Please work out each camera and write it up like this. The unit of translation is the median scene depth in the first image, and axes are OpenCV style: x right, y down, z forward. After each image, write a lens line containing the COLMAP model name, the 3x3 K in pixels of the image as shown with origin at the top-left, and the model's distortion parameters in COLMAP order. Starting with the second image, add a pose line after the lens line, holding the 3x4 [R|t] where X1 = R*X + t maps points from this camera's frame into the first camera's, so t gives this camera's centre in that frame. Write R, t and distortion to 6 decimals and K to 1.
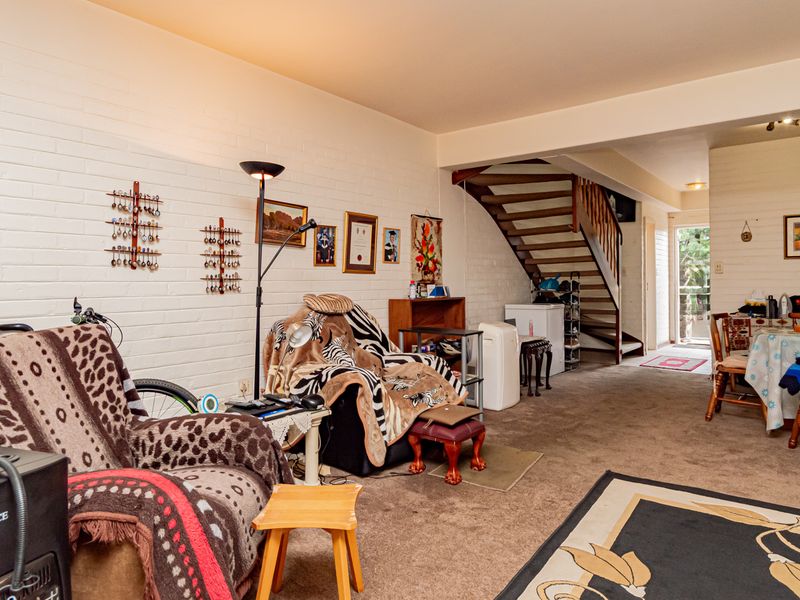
lens RADIAL K [[505.0, 0, 398.0], [0, 505.0, 292.1], [0, 0, 1]] dist [-0.007287, -0.001690]
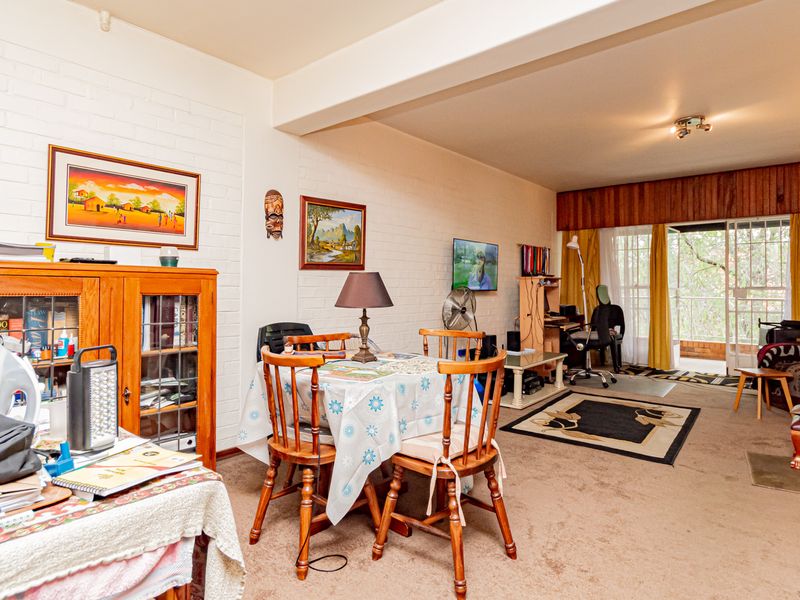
lens RADIAL K [[470.7, 0, 400.5], [0, 470.7, 281.3], [0, 0, 1]] dist [0.005261, 0.002162]
pose [[-0.999837, 0.001453, 0.017976, 1.036851], [0.001499, 0.999996, 0.002532, -0.044231], [-0.017972, 0.002559, -0.999835, 2.142533]]
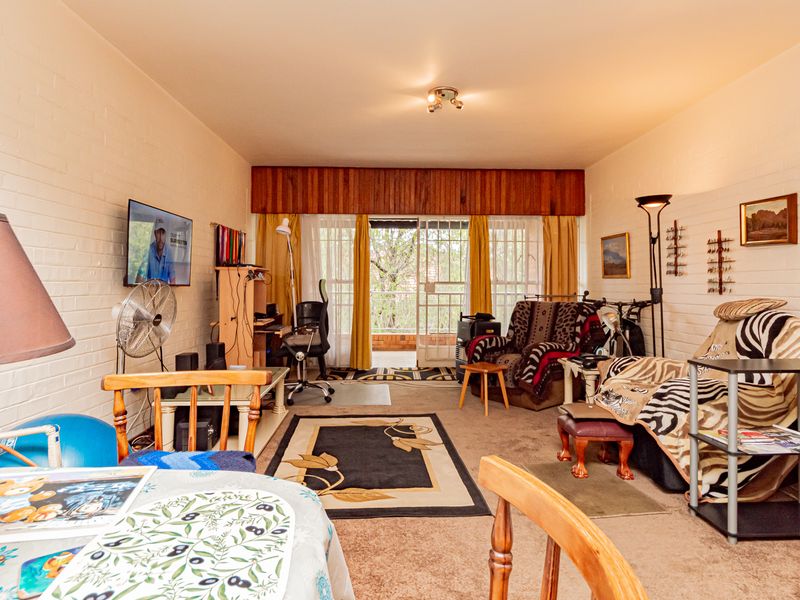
lens RADIAL K [[470.7, 0, 398.2], [0, 470.7, 279.2], [0, 0, 1]] dist [0.005261, 0.002162]
pose [[-0.760818, -0.006060, -0.648938, 1.093792], [-0.012372, 0.999910, 0.005167, -0.032985], [0.648848, 0.011960, -0.760824, 1.570186]]
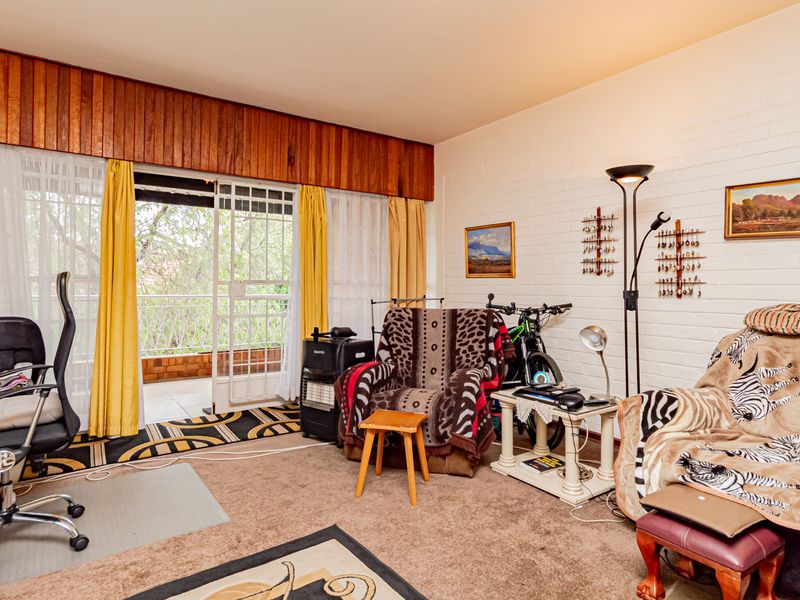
lens RADIAL K [[470.7, 0, 390.2], [0, 470.7, 279.7], [0, 0, 1]] dist [0.005261, 0.002162]
pose [[-0.288530, -0.010760, -0.957410, 0.787407], [-0.023163, 0.999723, -0.004255, -0.017405], [0.957190, 0.020949, -0.288700, 0.847871]]
